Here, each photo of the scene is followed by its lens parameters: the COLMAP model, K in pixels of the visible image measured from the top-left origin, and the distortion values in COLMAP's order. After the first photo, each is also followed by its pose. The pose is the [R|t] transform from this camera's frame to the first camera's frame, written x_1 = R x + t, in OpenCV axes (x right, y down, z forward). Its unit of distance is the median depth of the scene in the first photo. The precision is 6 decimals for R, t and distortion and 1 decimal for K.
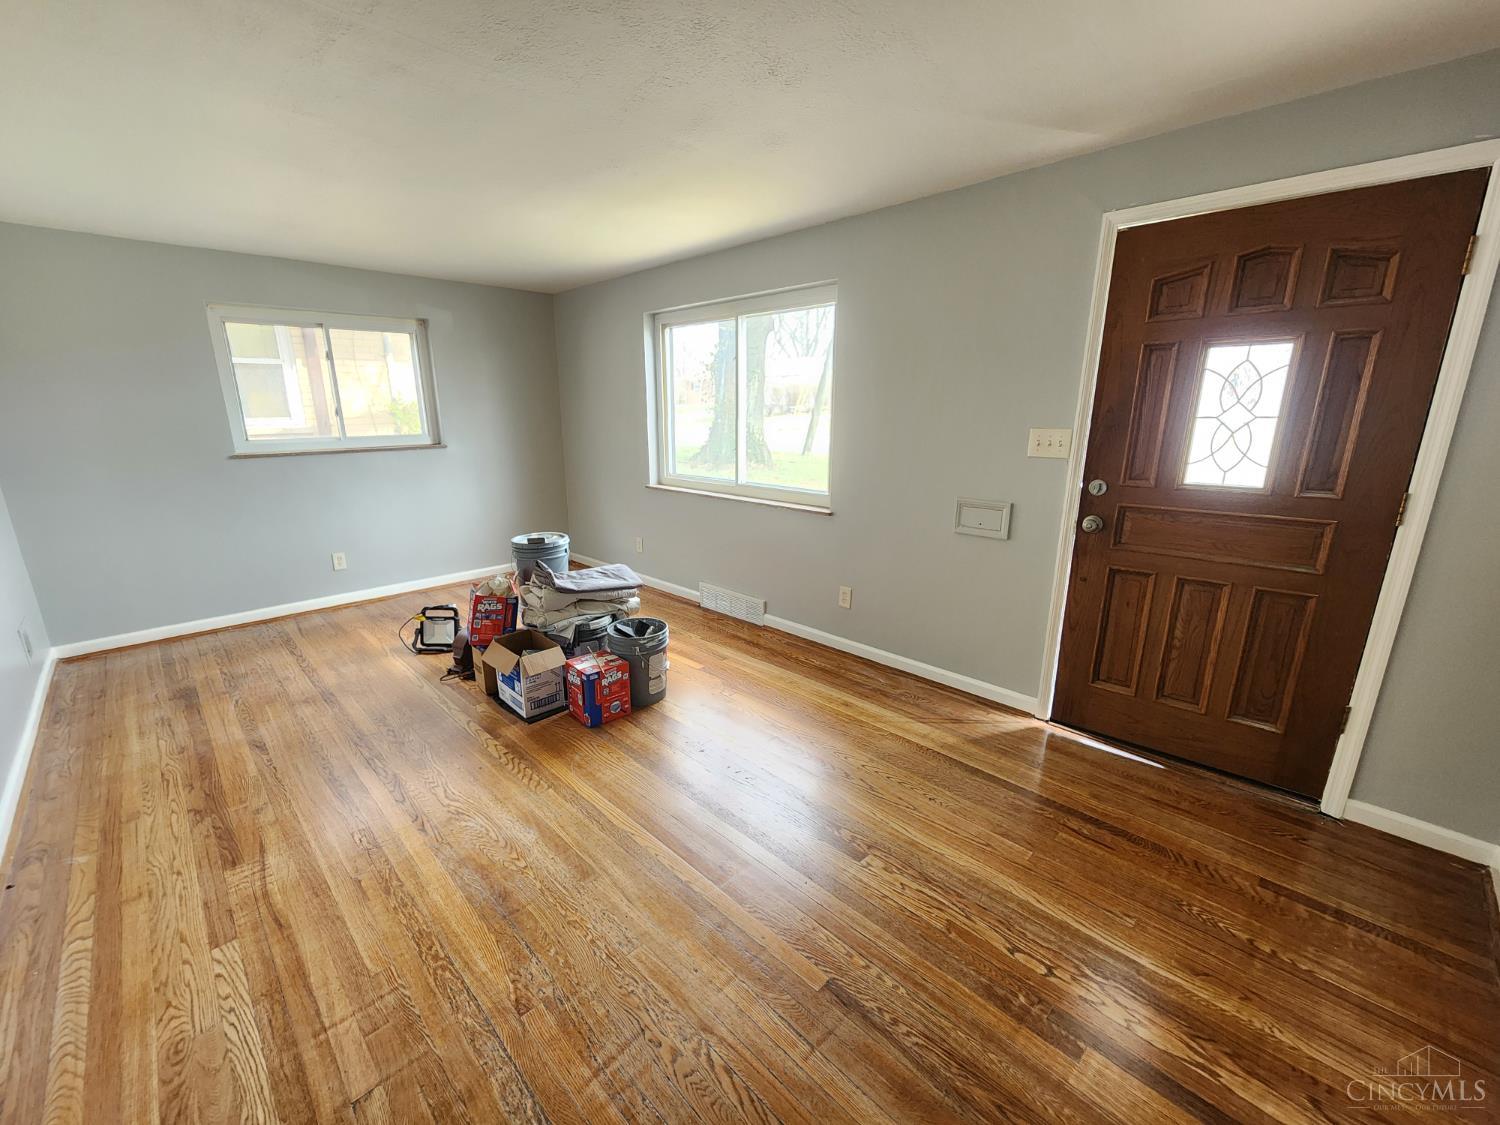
lens RADIAL K [[612.5, 0, 750.0], [0, 612.5, 562.5], [0, 0, 1]] dist [-0.000055, 0.000067]
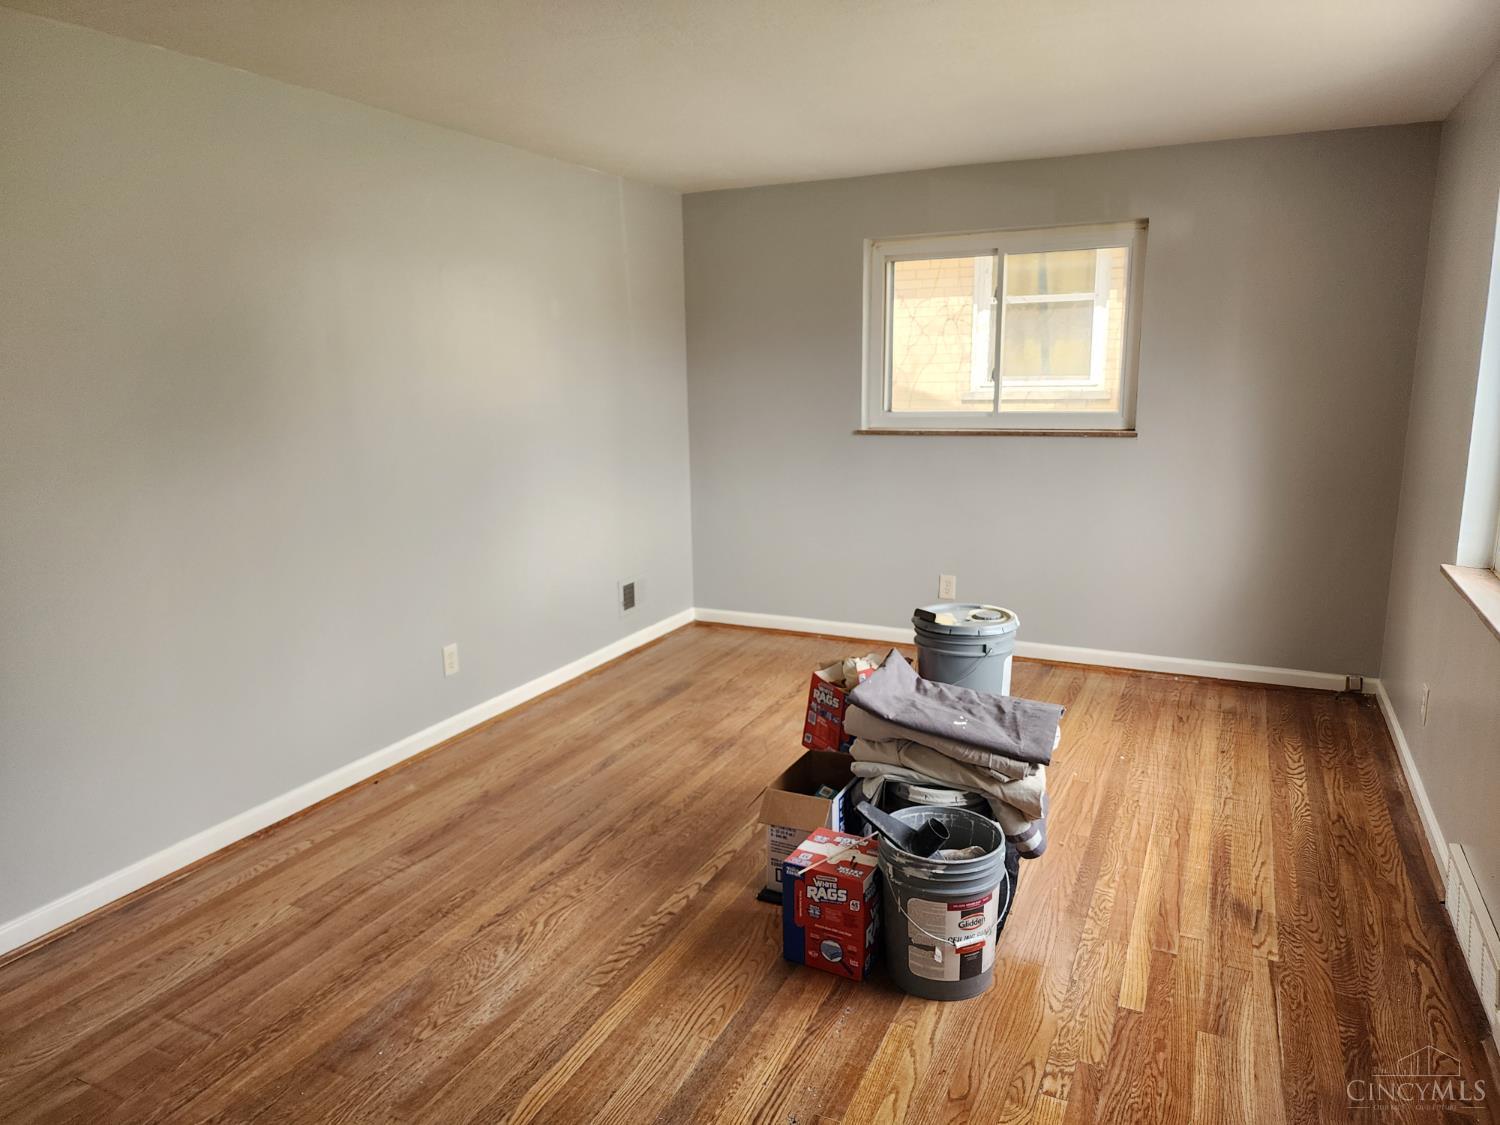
lens RADIAL K [[1023.4, 0, 750.0], [0, 1023.4, 562.5], [0, 0, 1]] dist [0.076646, -0.080619]
pose [[0.335433, 0.185285, -0.923664, 0.493377], [-0.222103, 0.968383, 0.113598, -0.165382], [0.915508, 0.167044, 0.365980, 0.528547]]
